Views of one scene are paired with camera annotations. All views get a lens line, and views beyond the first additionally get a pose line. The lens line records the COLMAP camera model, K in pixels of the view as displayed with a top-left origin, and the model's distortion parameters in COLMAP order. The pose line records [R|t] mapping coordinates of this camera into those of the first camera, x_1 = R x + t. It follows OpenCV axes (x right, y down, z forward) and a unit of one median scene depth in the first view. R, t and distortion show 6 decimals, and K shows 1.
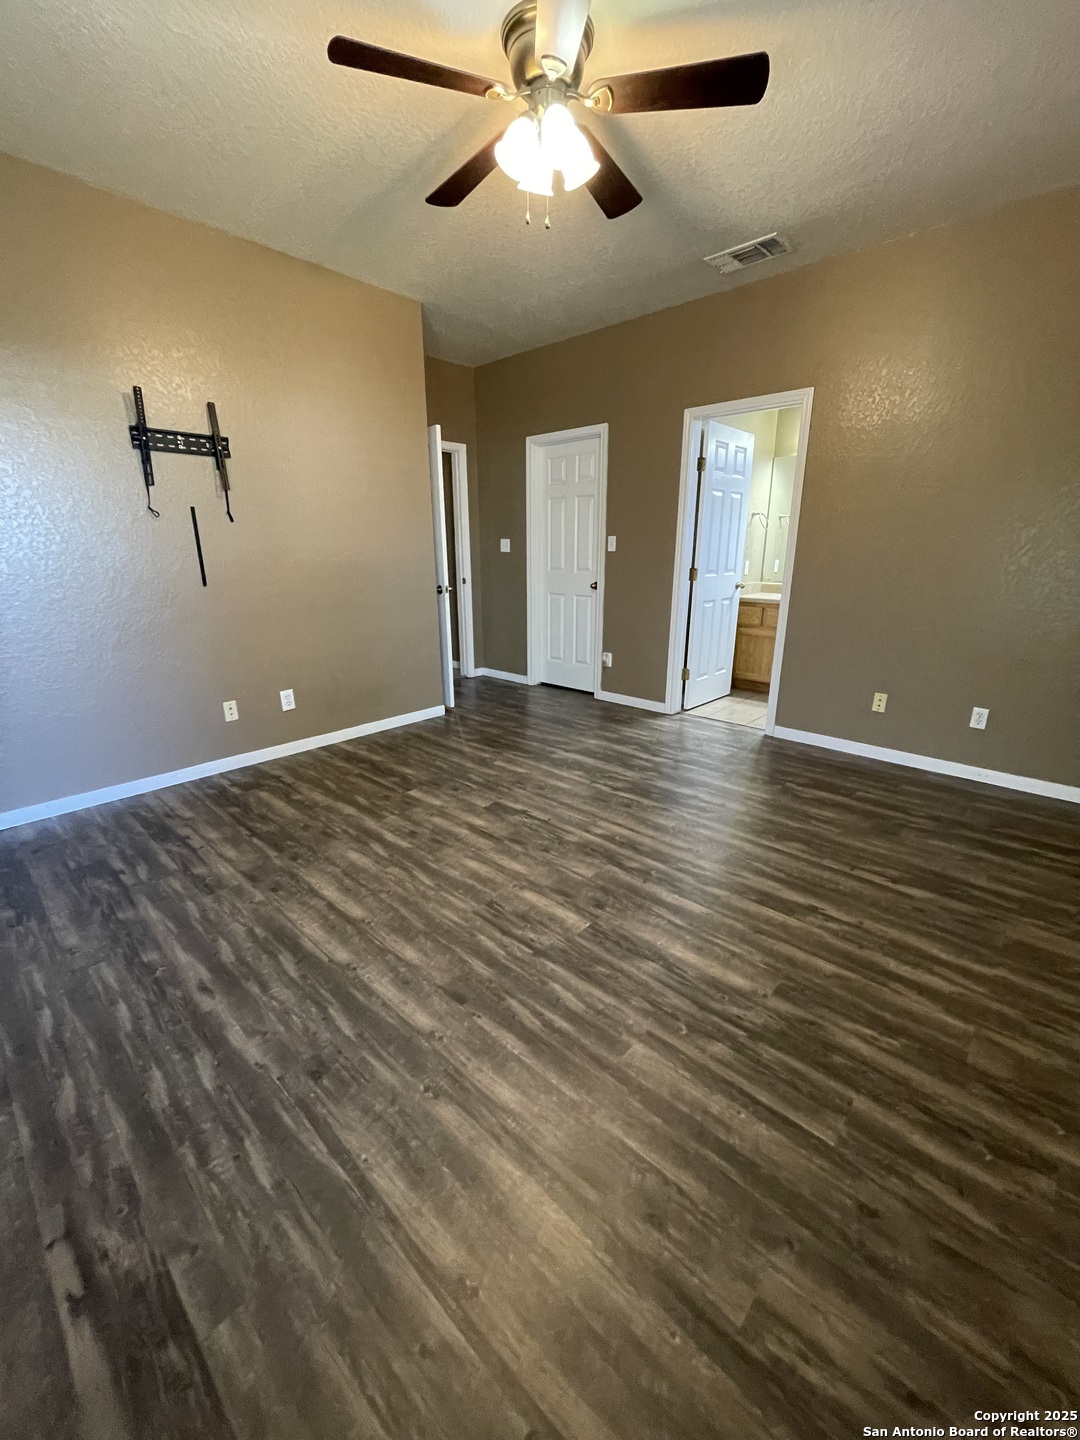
lens RADIAL K [[579.6, 0, 541.7], [0, 579.6, 718.4], [0, 0, 1]] dist [-0.003465, 0.000333]
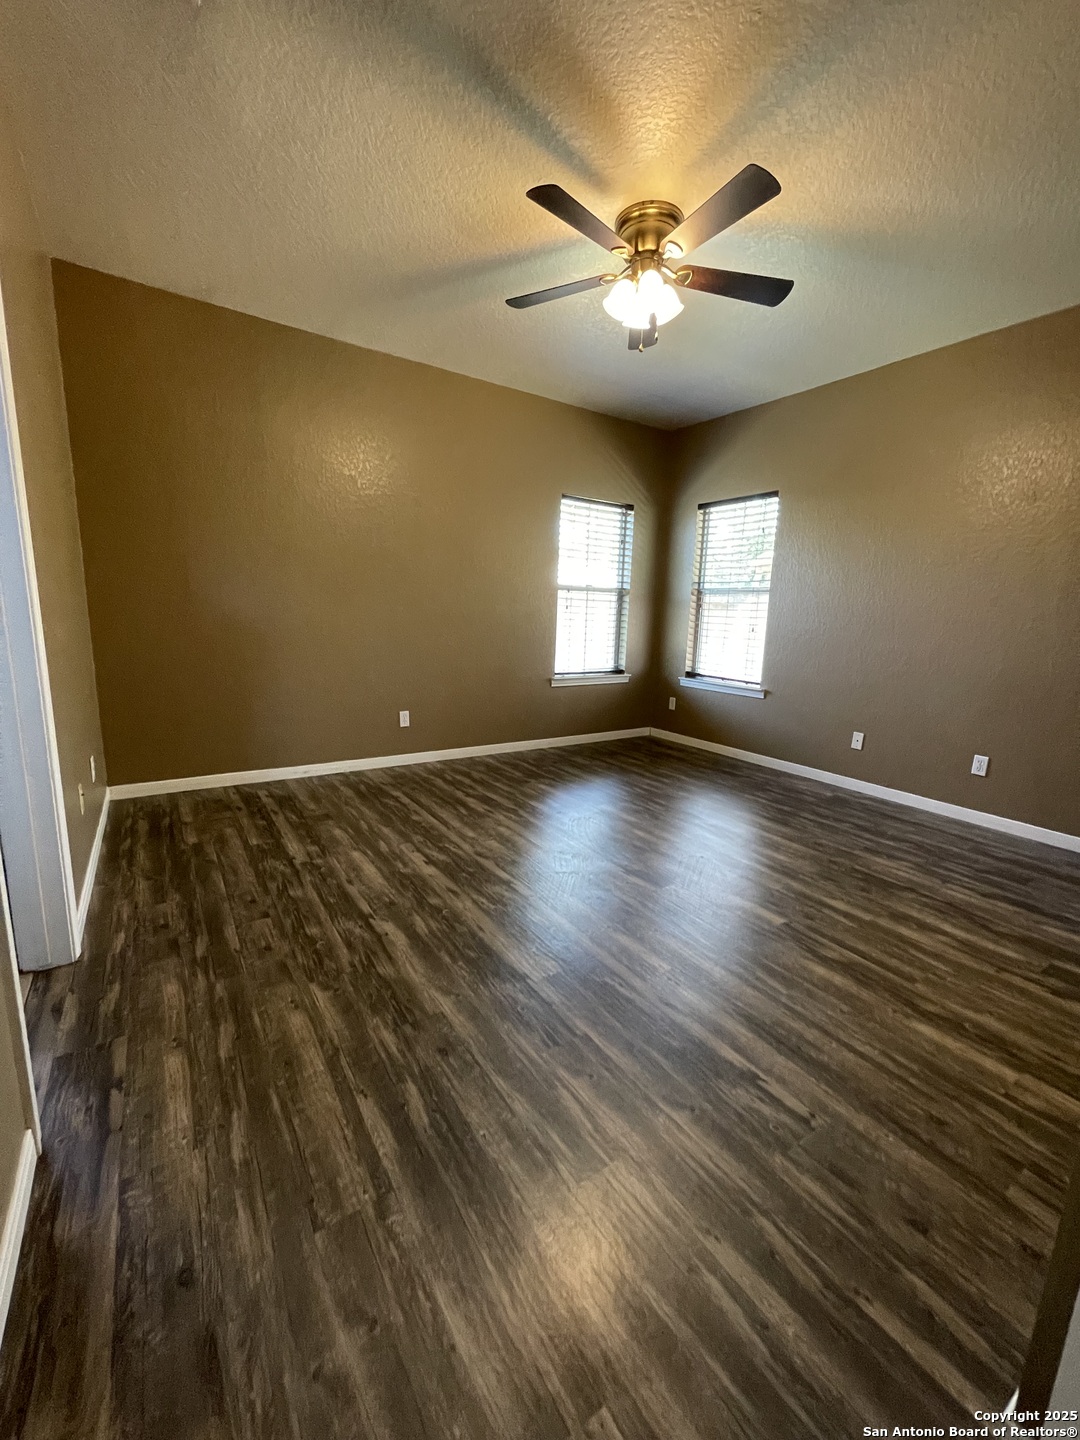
lens RADIAL K [[579.6, 0, 543.8], [0, 579.6, 712.3], [0, 0, 1]] dist [-0.003465, 0.000333]
pose [[-0.972141, -0.069230, 0.223939, -0.097996], [0.036516, 0.898991, 0.436442, -0.515178], [-0.231534, 0.432461, -0.871418, 1.880310]]
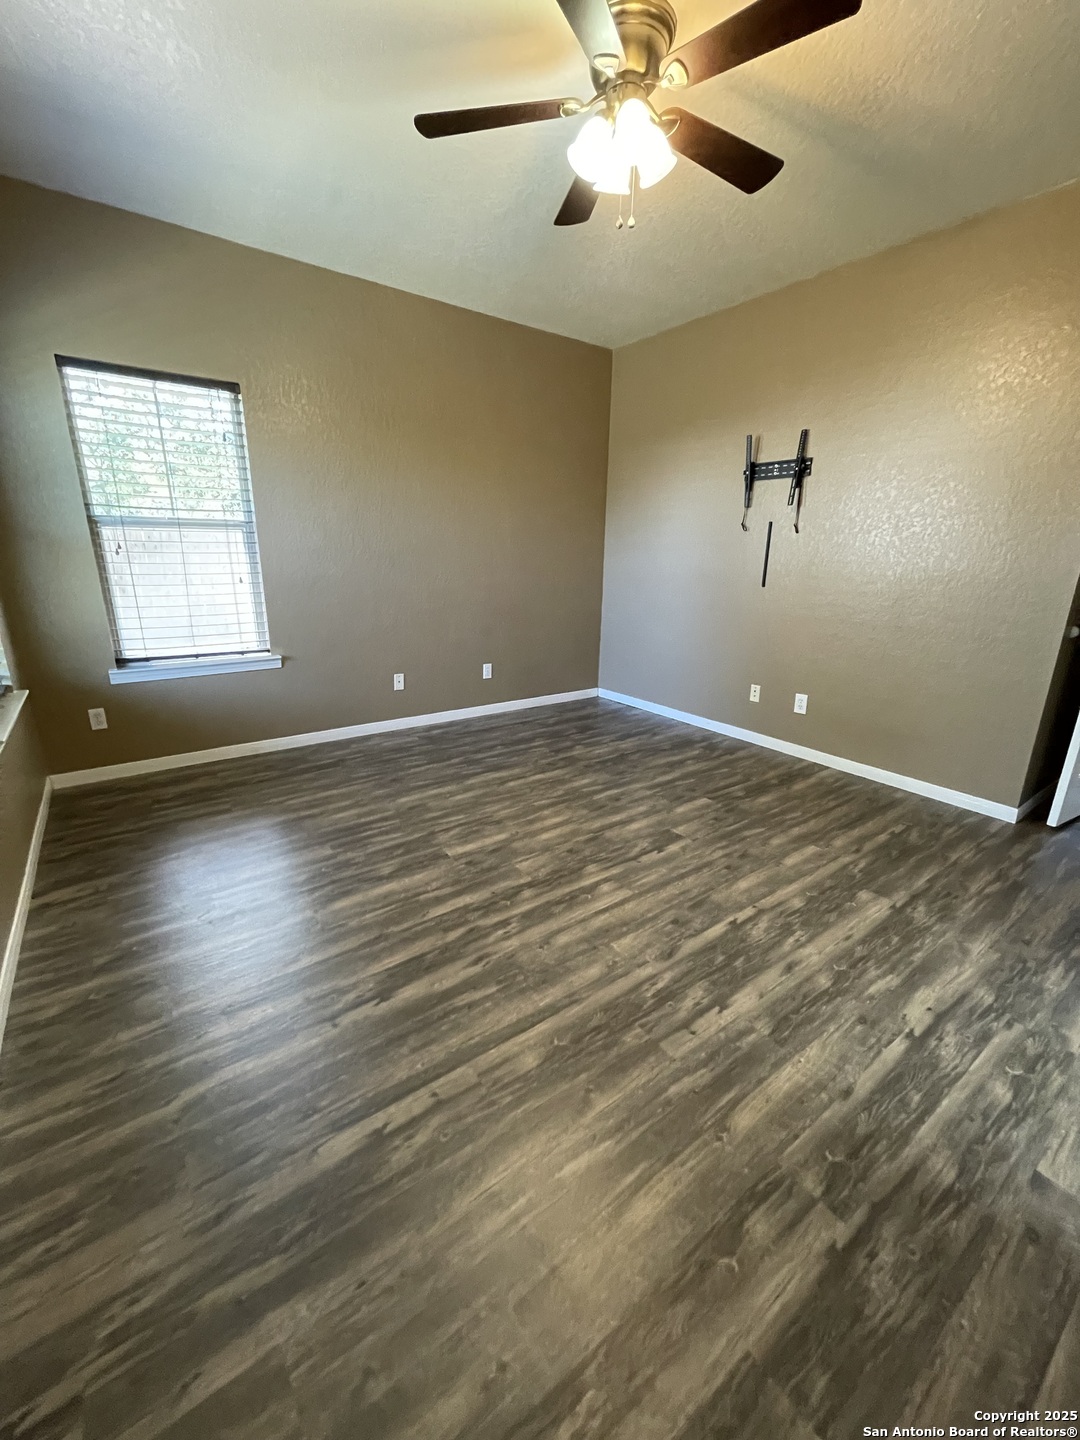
lens RADIAL K [[579.6, 0, 533.7], [0, 579.6, 715.5], [0, 0, 1]] dist [-0.003465, 0.000333]
pose [[-0.200660, 0.271420, -0.941311, 0.870408], [-0.294775, 0.899598, 0.322230, -0.281727], [0.934261, 0.342134, -0.100506, 0.915135]]
